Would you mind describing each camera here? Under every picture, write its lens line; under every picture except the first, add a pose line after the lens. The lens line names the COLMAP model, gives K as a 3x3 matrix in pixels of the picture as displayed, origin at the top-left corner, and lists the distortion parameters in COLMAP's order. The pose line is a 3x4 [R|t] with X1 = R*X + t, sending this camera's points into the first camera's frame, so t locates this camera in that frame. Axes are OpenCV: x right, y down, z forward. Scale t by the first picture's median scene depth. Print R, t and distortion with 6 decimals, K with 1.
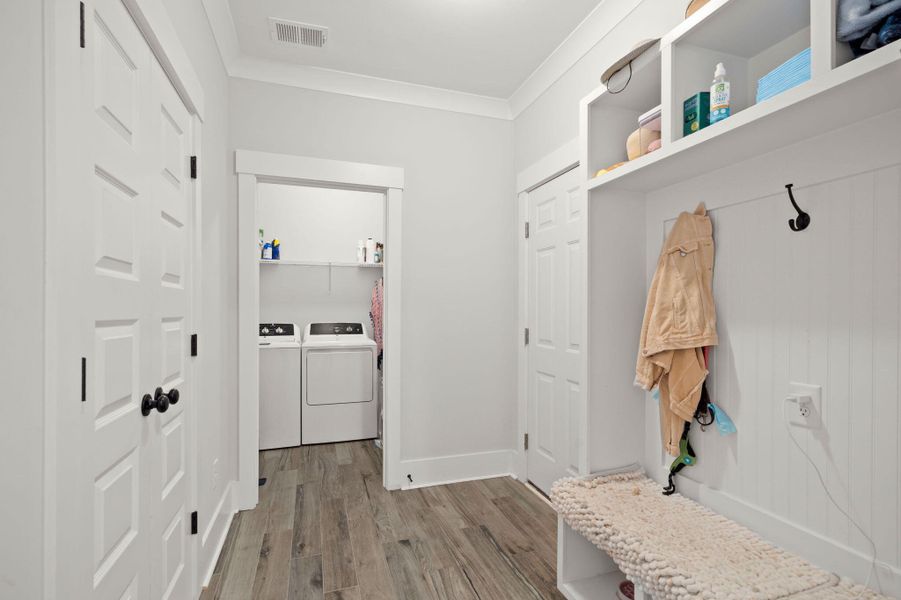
lens RADIAL K [[416.6, 0, 450.5], [0, 416.6, 300.0], [0, 0, 1]] dist [0.000426, 0.000127]
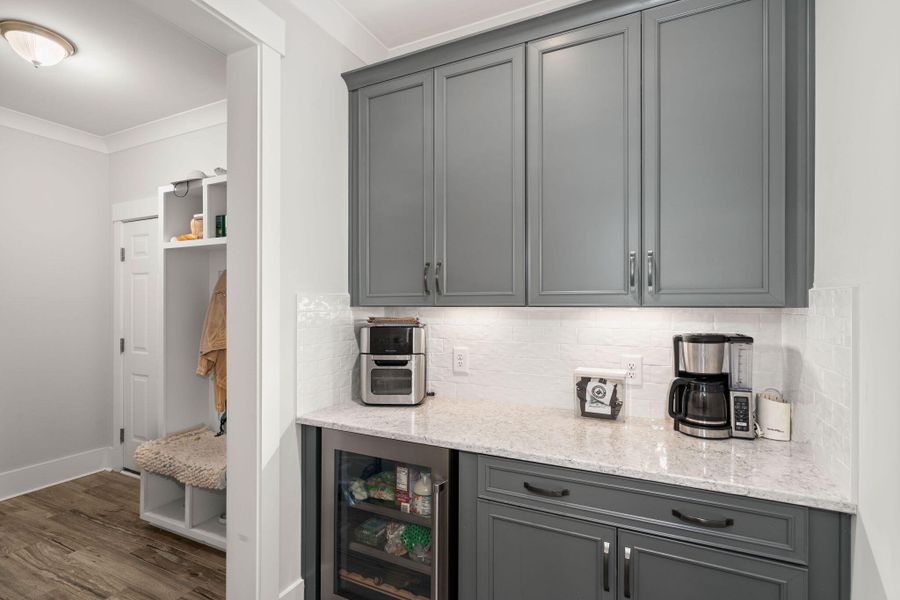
lens RADIAL K [[444.9, 0, 450.0], [0, 444.9, 300.0], [0, 0, 1]] dist [0.001157, 0.001866]
pose [[0.711335, -0.001521, 0.702851, -0.059770], [-0.010541, 0.999862, 0.012832, -0.094253], [-0.702774, -0.016537, 0.711221, -0.768458]]
